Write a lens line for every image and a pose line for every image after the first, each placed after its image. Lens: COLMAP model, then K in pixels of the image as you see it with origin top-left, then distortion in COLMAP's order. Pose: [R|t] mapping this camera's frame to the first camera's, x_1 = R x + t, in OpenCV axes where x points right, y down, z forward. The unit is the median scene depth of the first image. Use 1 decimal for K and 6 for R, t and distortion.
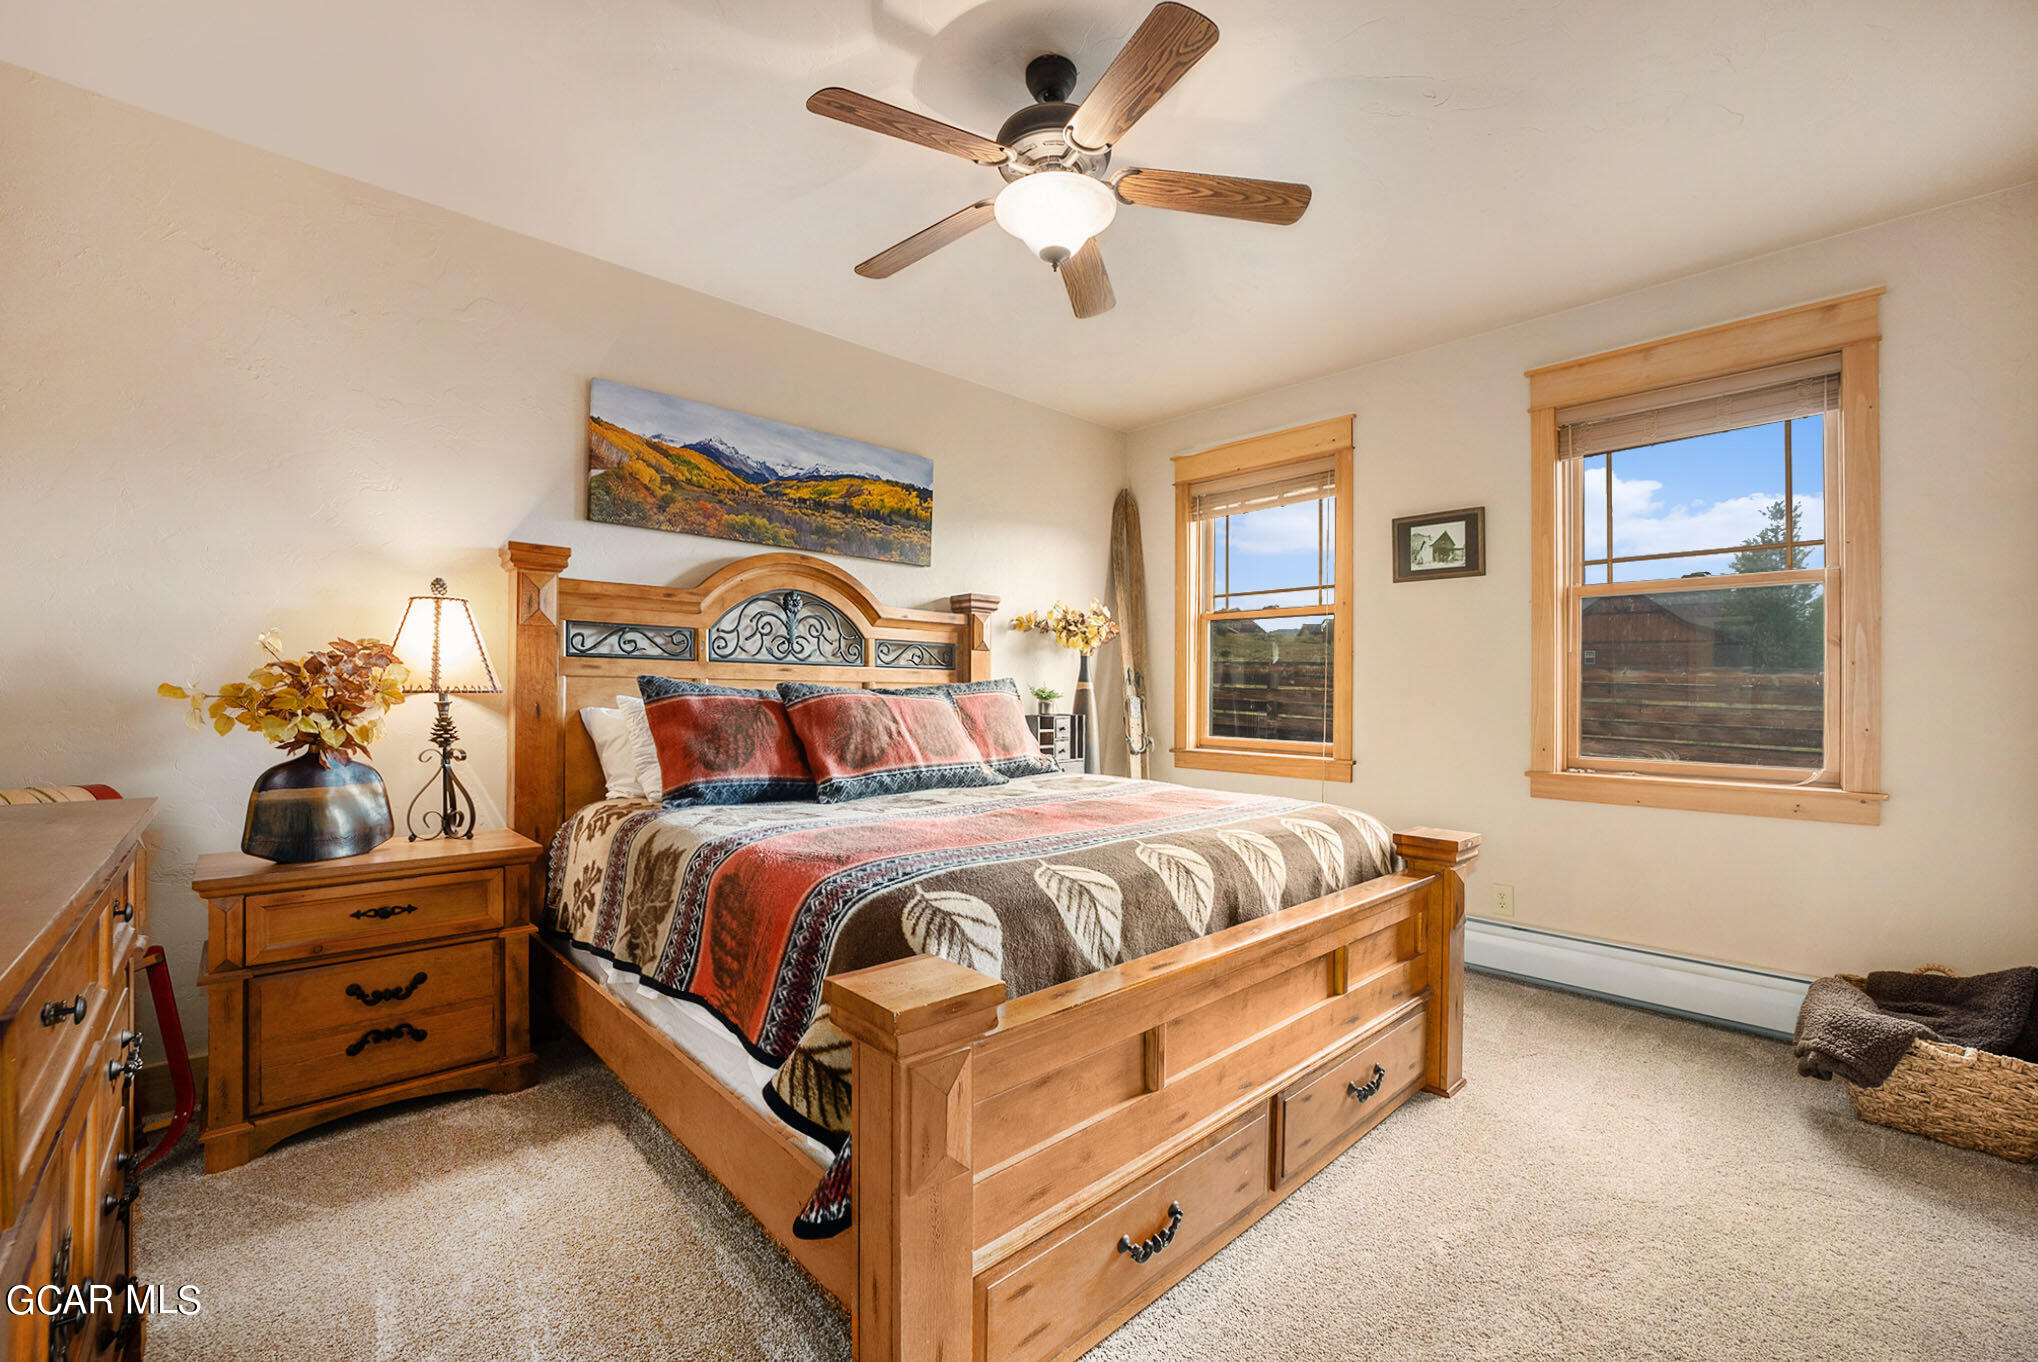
lens RADIAL K [[845.2, 0, 1025.1], [0, 845.2, 677.9], [0, 0, 1]] dist [-0.013775, -0.001479]
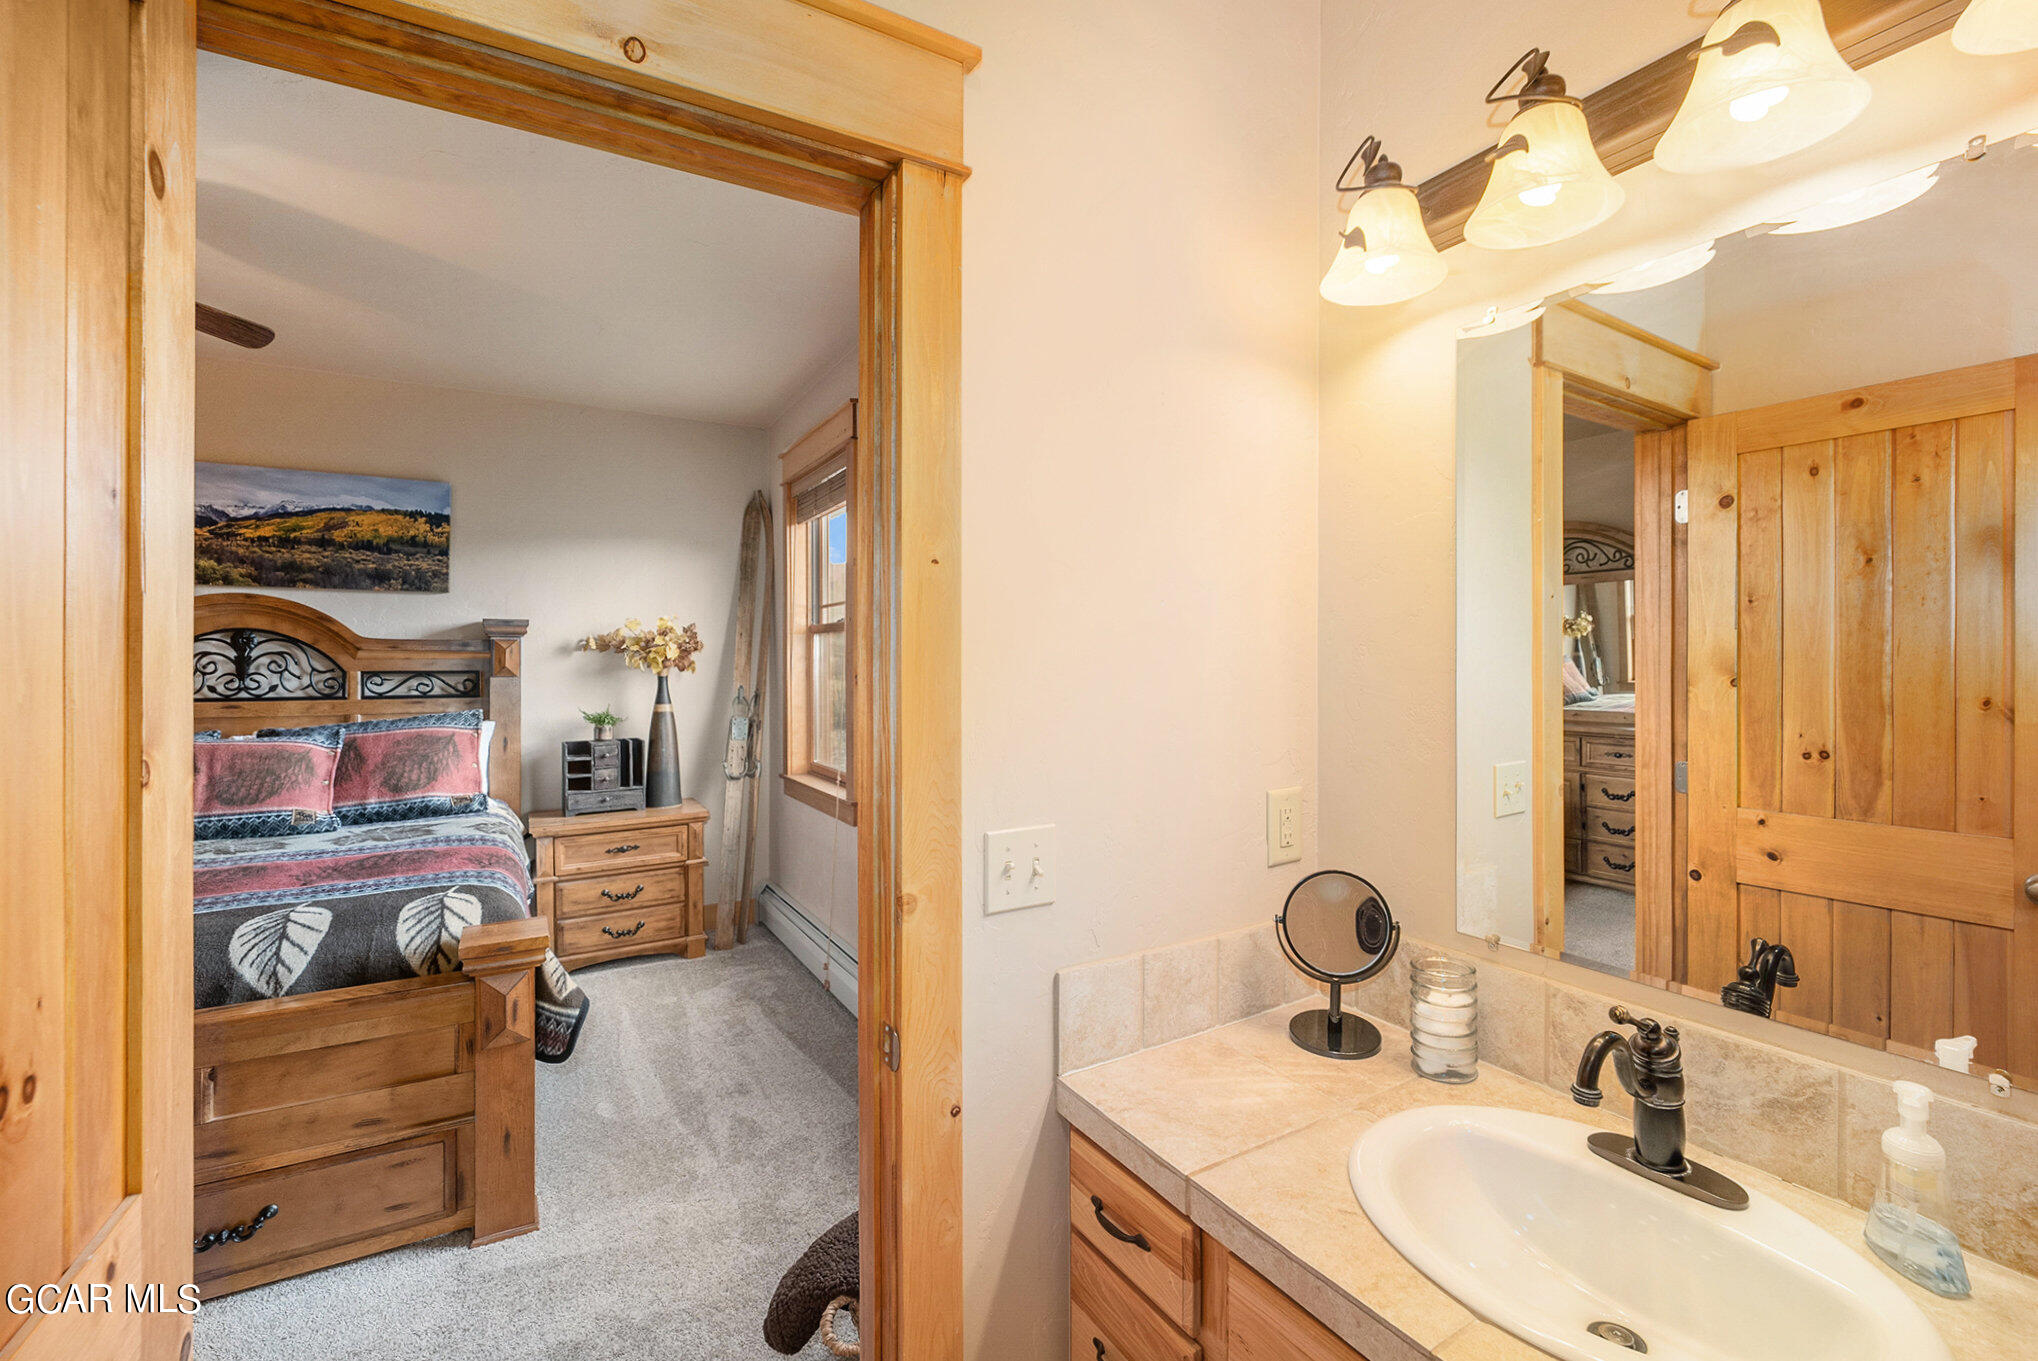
lens RADIAL K [[845.2, 0, 1011.7], [0, 845.2, 681.7], [0, 0, 1]] dist [-0.013775, -0.001479]
pose [[0.973828, -0.000063, -0.227288, 0.808573], [0.010068, 0.999030, 0.042860, -0.068263], [0.227065, -0.044027, 0.972884, 0.206244]]
